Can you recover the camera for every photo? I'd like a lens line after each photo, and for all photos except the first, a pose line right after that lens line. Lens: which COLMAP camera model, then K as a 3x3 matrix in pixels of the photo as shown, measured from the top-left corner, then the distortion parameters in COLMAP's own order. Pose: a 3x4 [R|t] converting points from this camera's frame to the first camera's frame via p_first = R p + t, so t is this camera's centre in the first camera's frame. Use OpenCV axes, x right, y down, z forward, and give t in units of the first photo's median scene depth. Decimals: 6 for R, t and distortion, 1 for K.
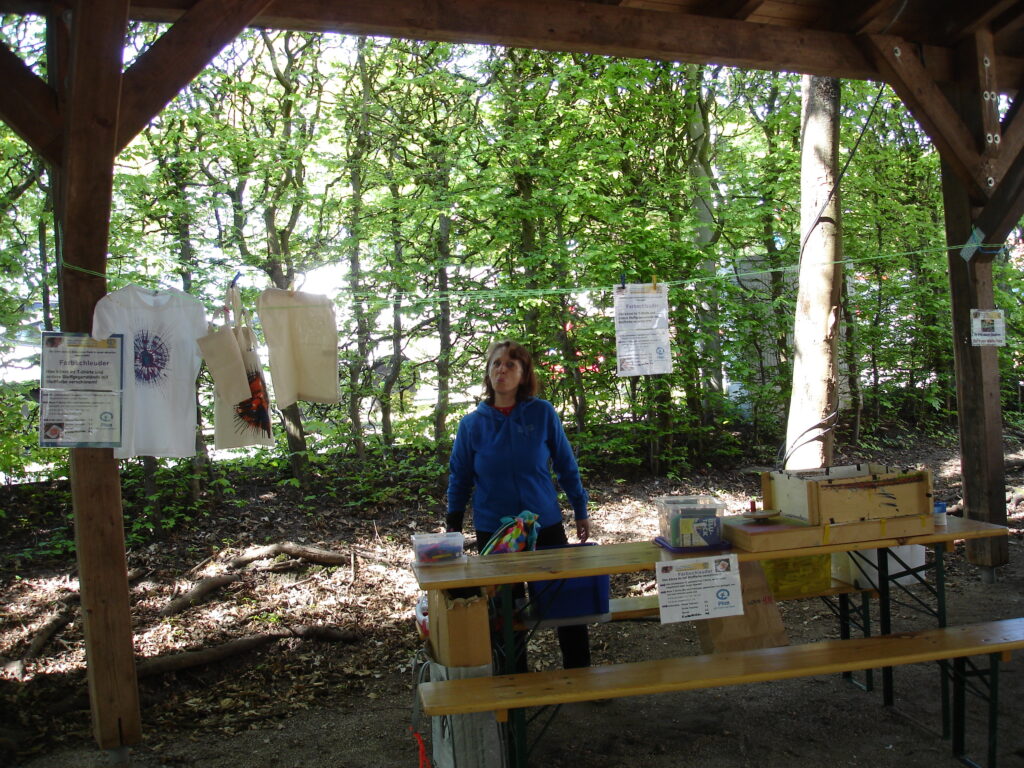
lens RADIAL K [[1145.8, 0, 509.5], [0, 1145.8, 380.1], [0, 0, 1]] dist [-0.109200, 0.000000]
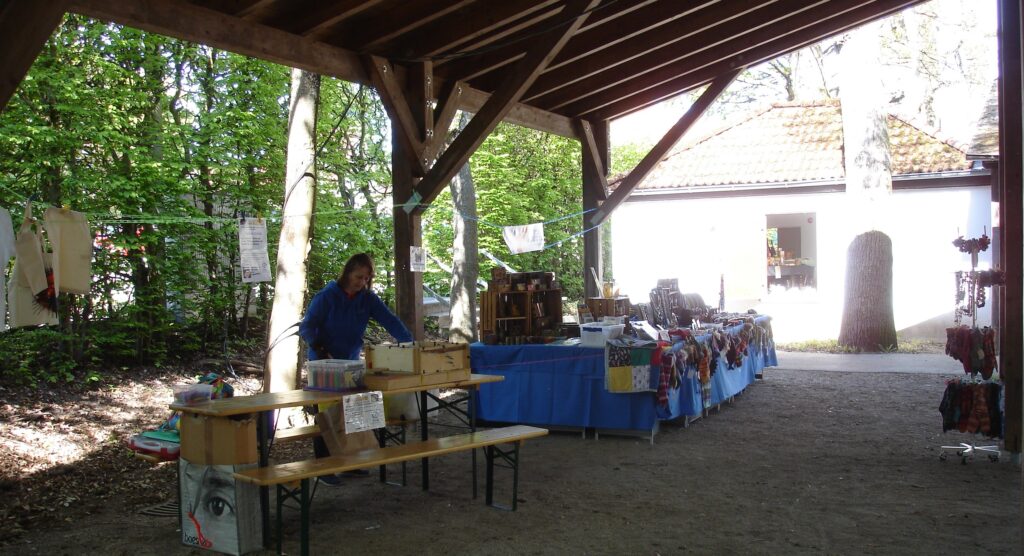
lens RADIAL K [[1058.7, 0, 514.8], [0, 1058.7, 284.3], [0, 0, 1]] dist [0.066435, 0.000000]
pose [[0.795933, 0.035526, 0.604341, -0.322901], [-0.028182, 0.999369, -0.021632, 0.013478], [-0.604728, 0.000186, 0.796432, -0.197296]]
